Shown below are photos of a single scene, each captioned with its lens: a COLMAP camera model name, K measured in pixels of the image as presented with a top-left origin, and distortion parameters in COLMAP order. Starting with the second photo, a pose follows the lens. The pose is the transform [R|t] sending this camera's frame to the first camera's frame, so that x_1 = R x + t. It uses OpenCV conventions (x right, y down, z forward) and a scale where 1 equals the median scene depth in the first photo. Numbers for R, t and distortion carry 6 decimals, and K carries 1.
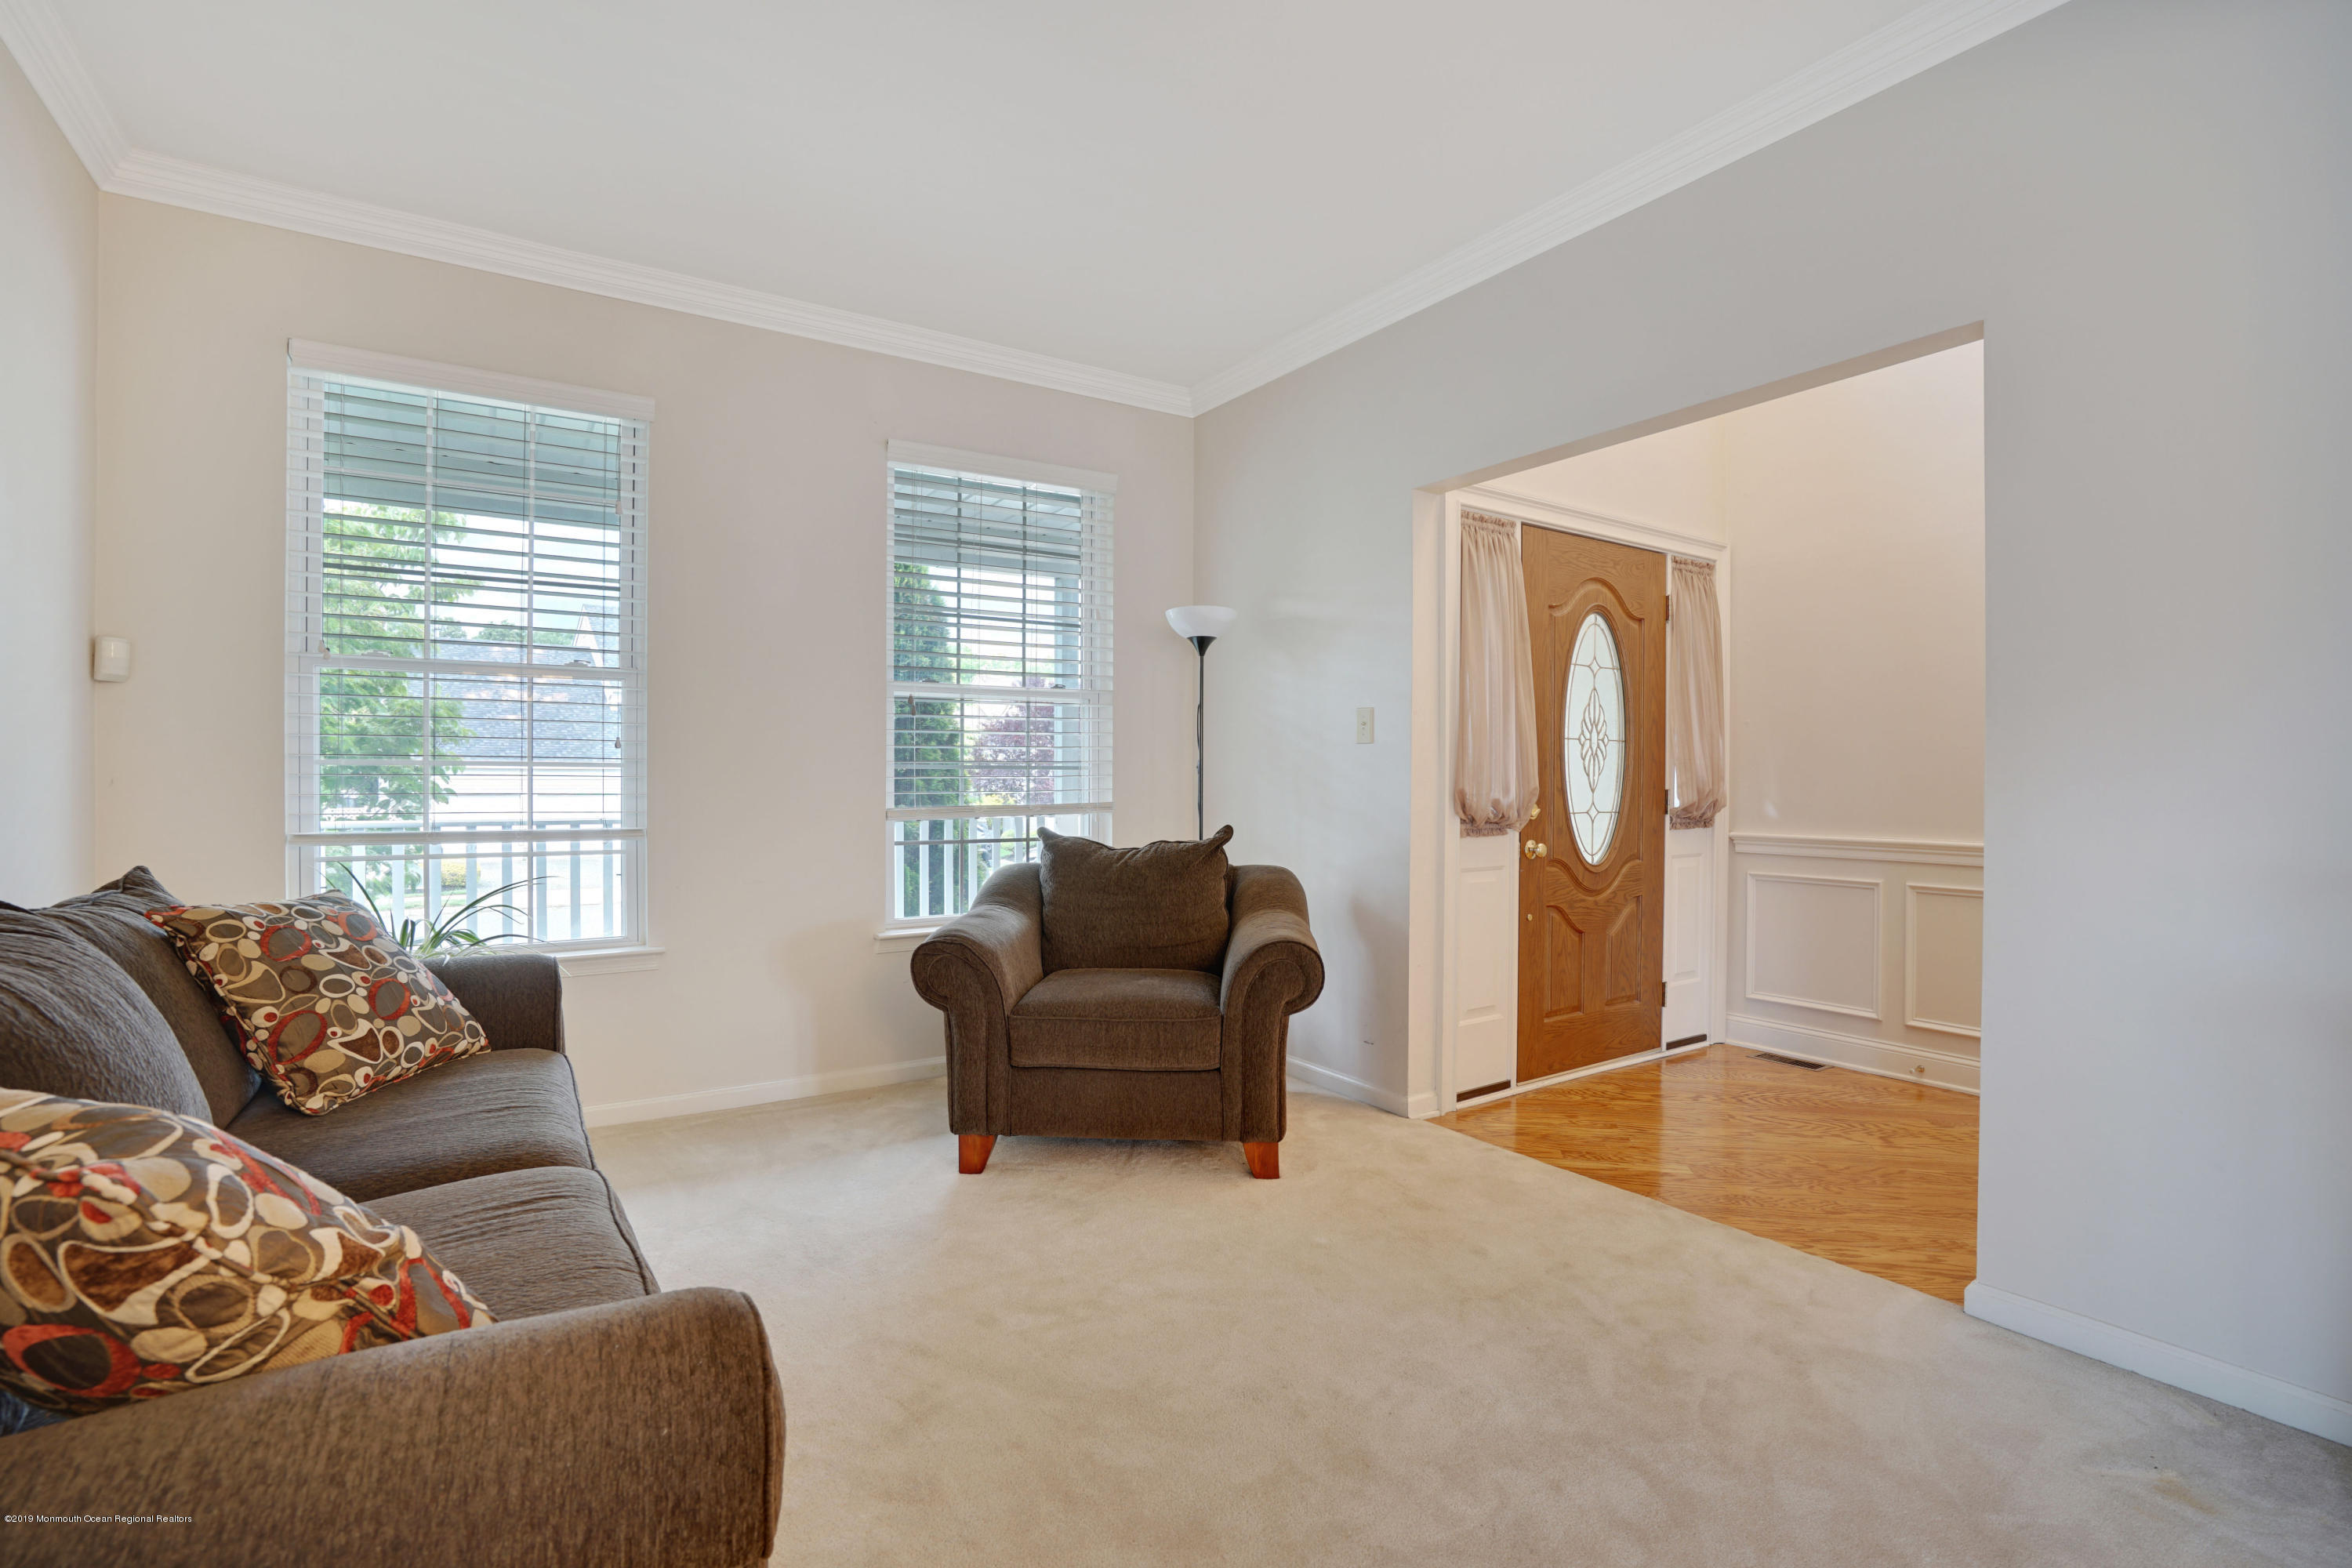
lens RADIAL K [[1105.0, 0, 1178.7], [0, 1105.0, 806.9], [0, 0, 1]] dist [-0.028899, 0.009747]
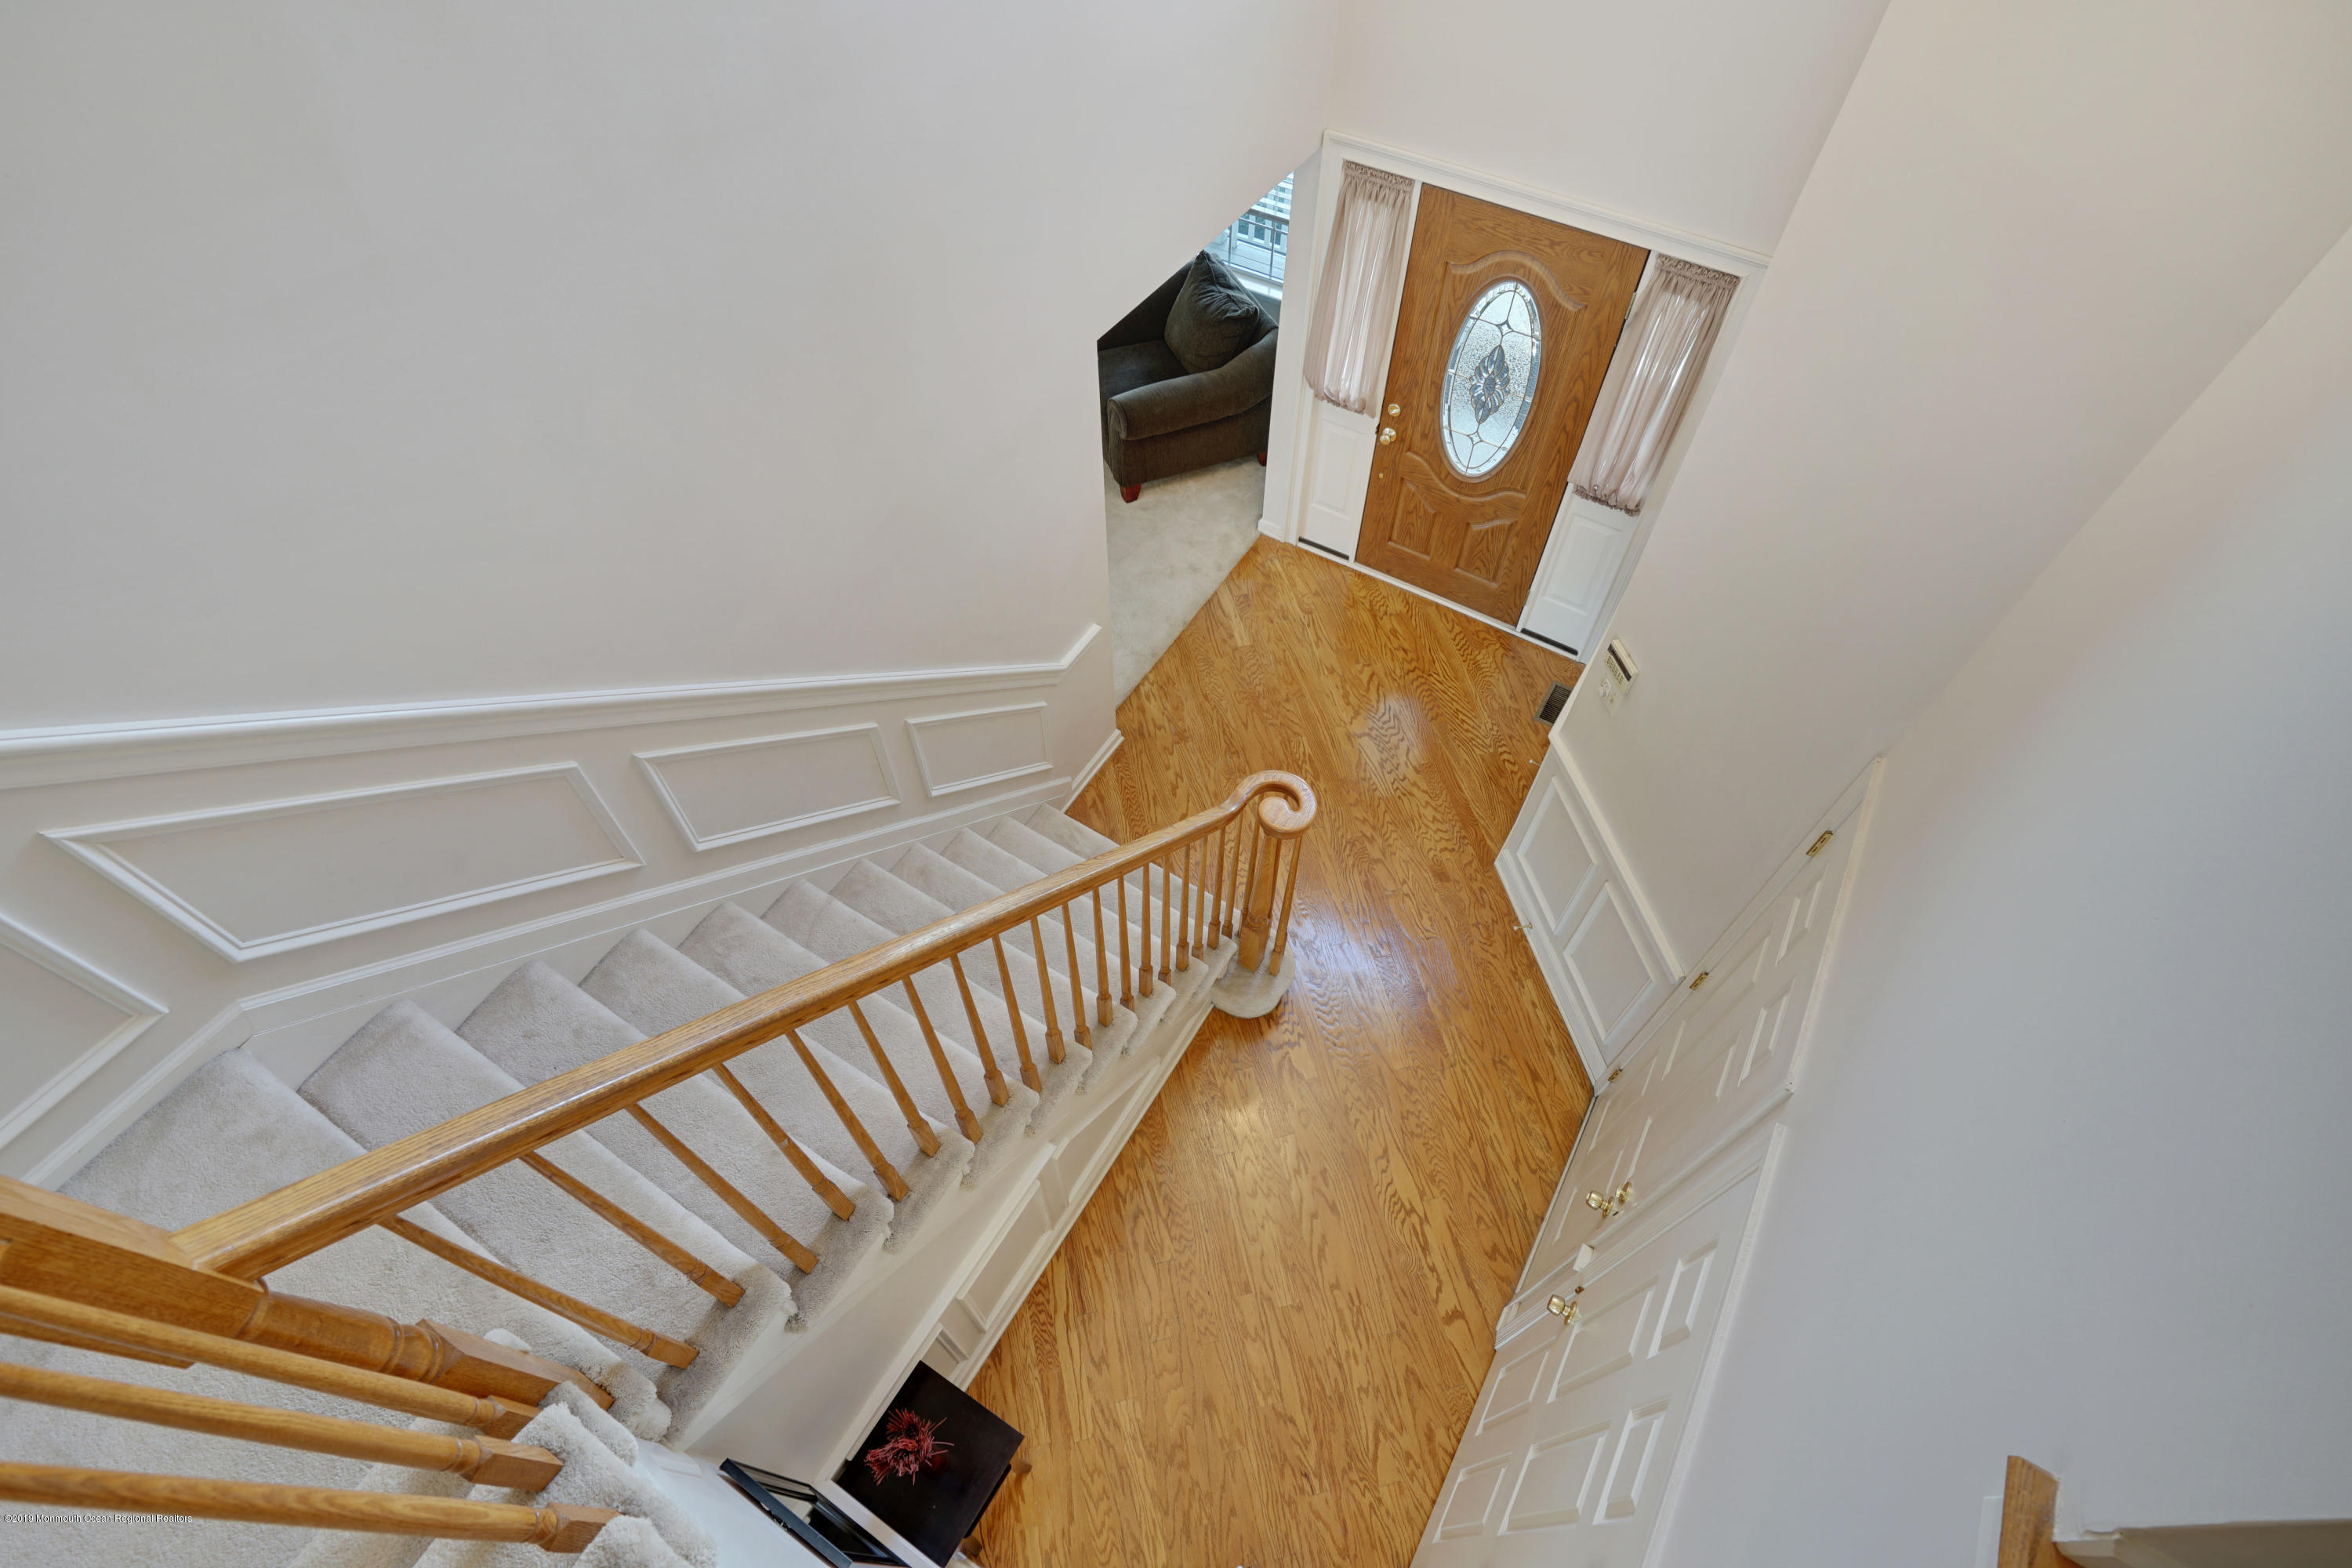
lens RADIAL K [[1105.0, 0, 1184.1], [0, 1105.0, 766.6], [0, 0, 1]] dist [-0.028899, 0.009747]
pose [[0.422718, 0.737063, -0.527302, 1.198843], [-0.038756, 0.596013, 0.802039, -0.767219], [0.905432, -0.318600, 0.280511, 0.290082]]
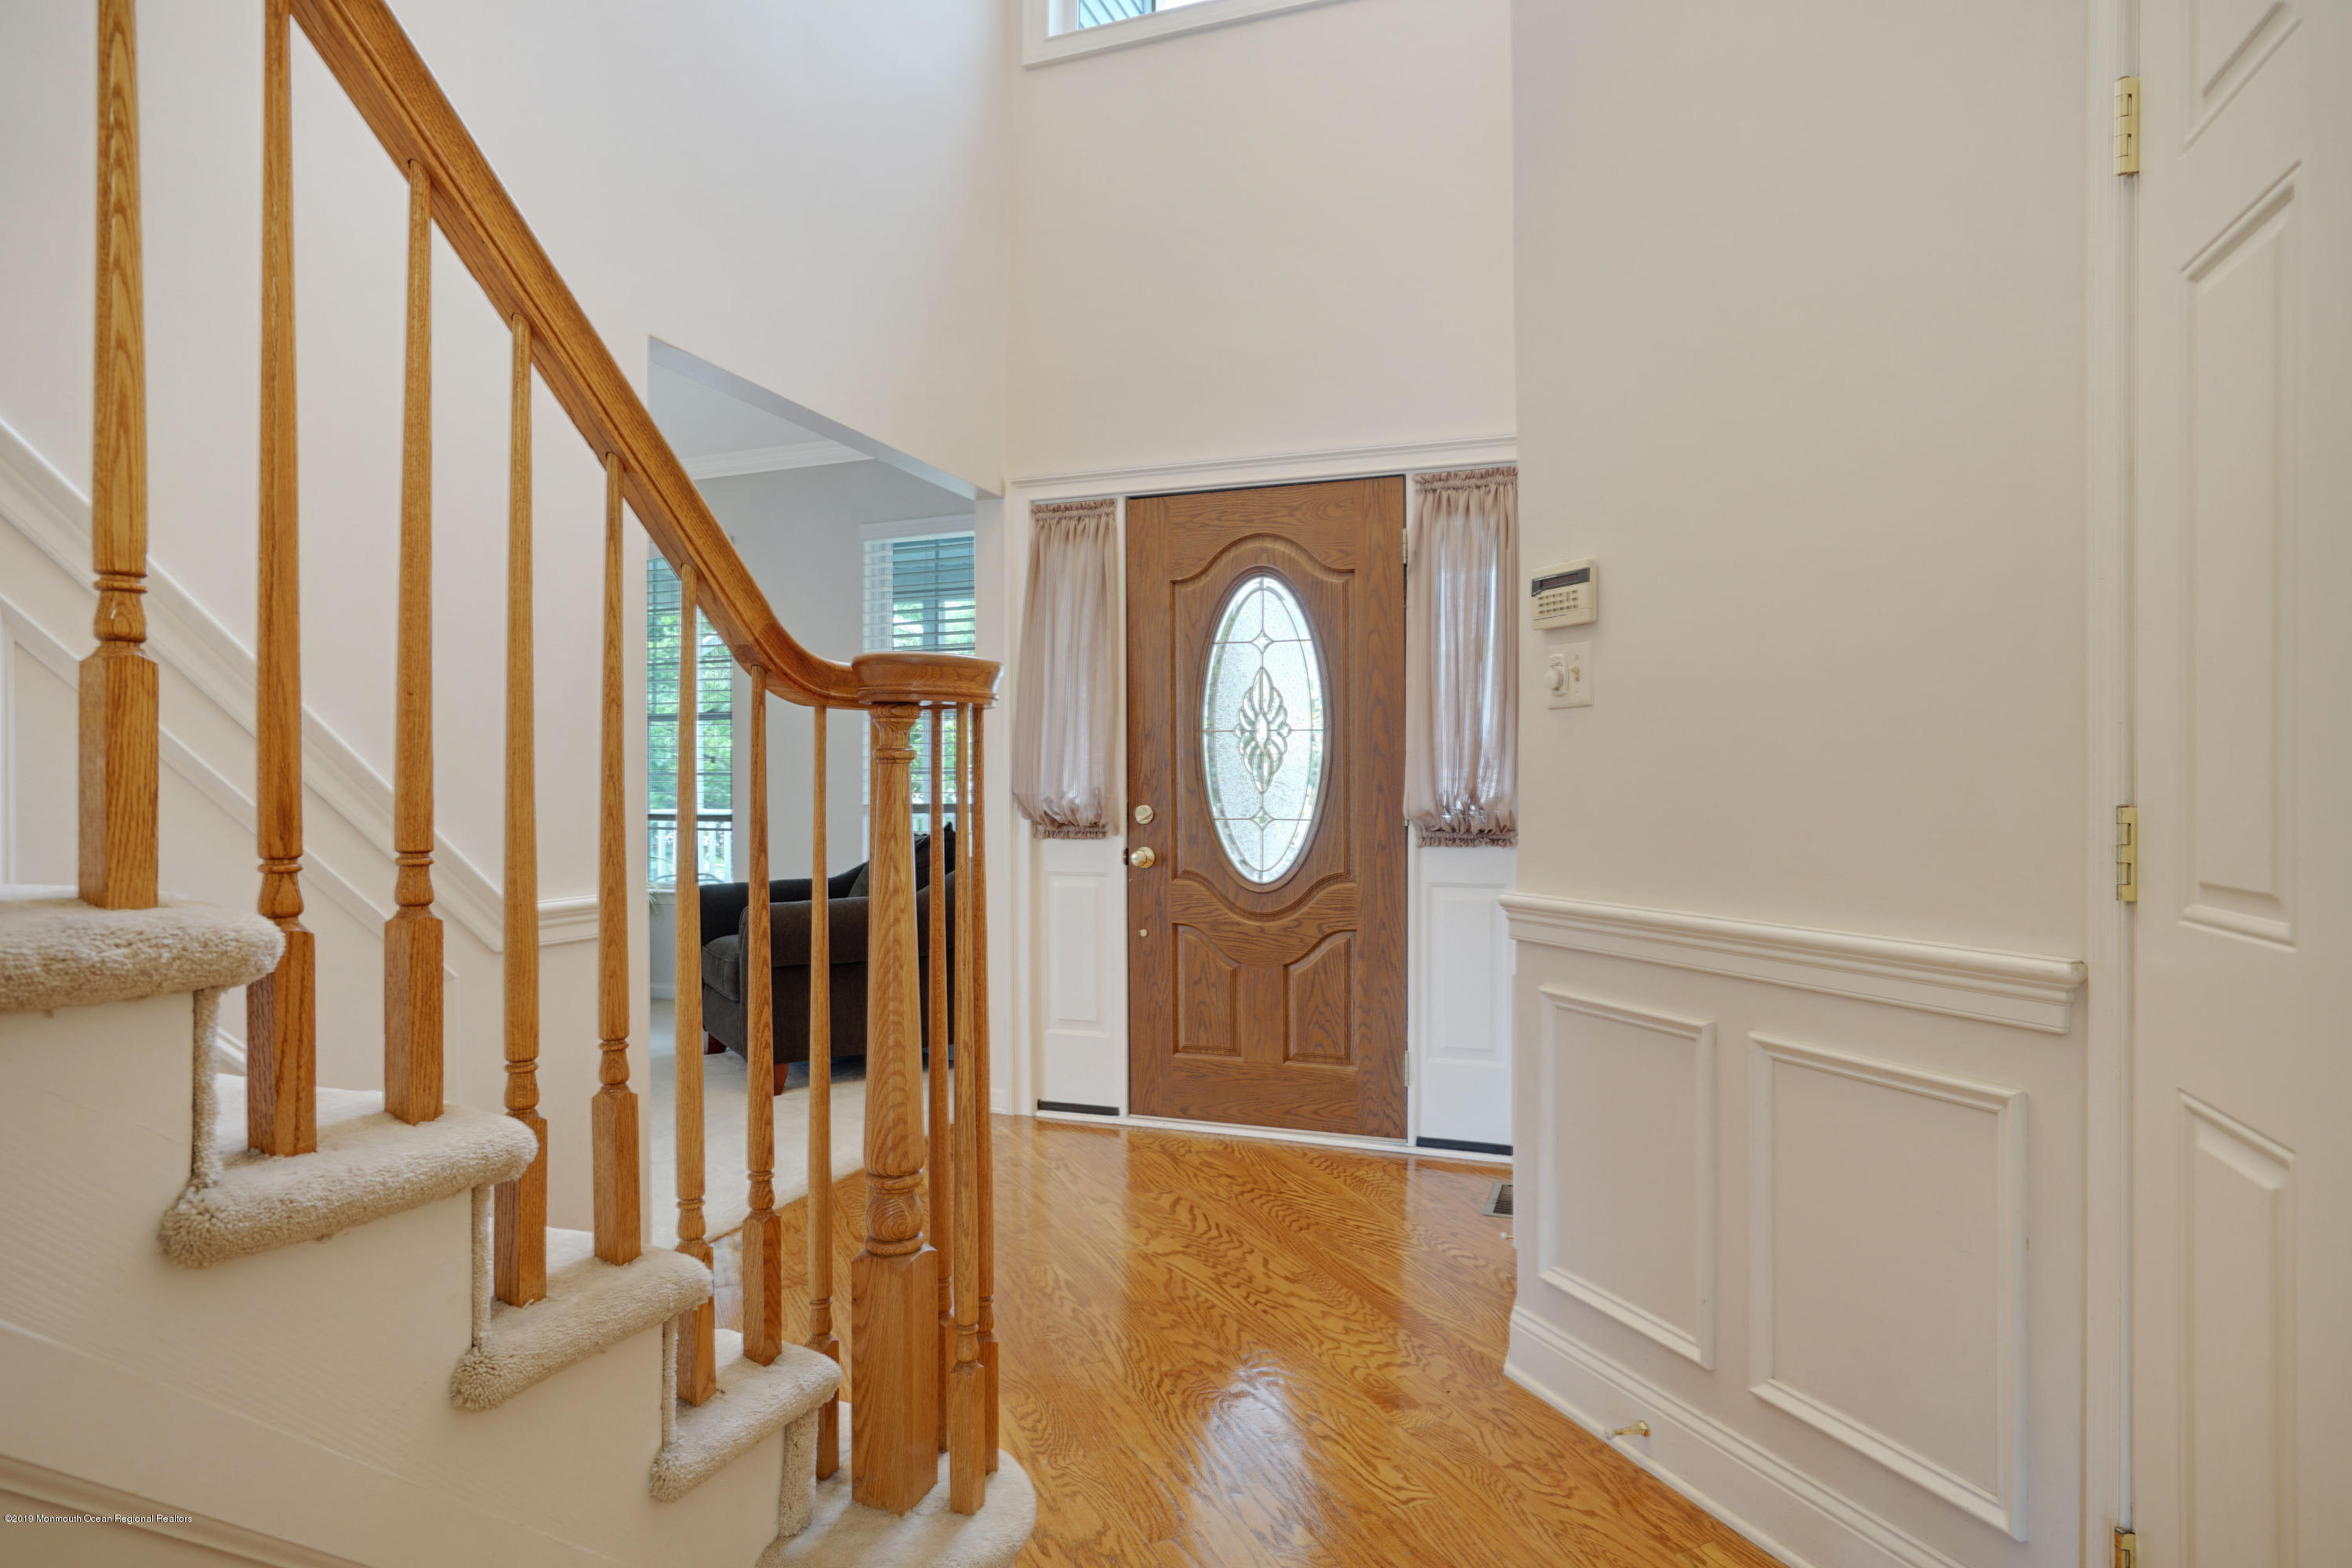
lens RADIAL K [[1229.2, 0, 1200.9], [0, 1229.2, 827.1], [0, 0, 1]] dist [-0.018334, 0.003605]
pose [[0.595480, 0.022611, -0.803052, 1.155290], [-0.023979, 0.999659, 0.010366, 0.002275], [0.803013, 0.013084, 0.595819, 0.442198]]
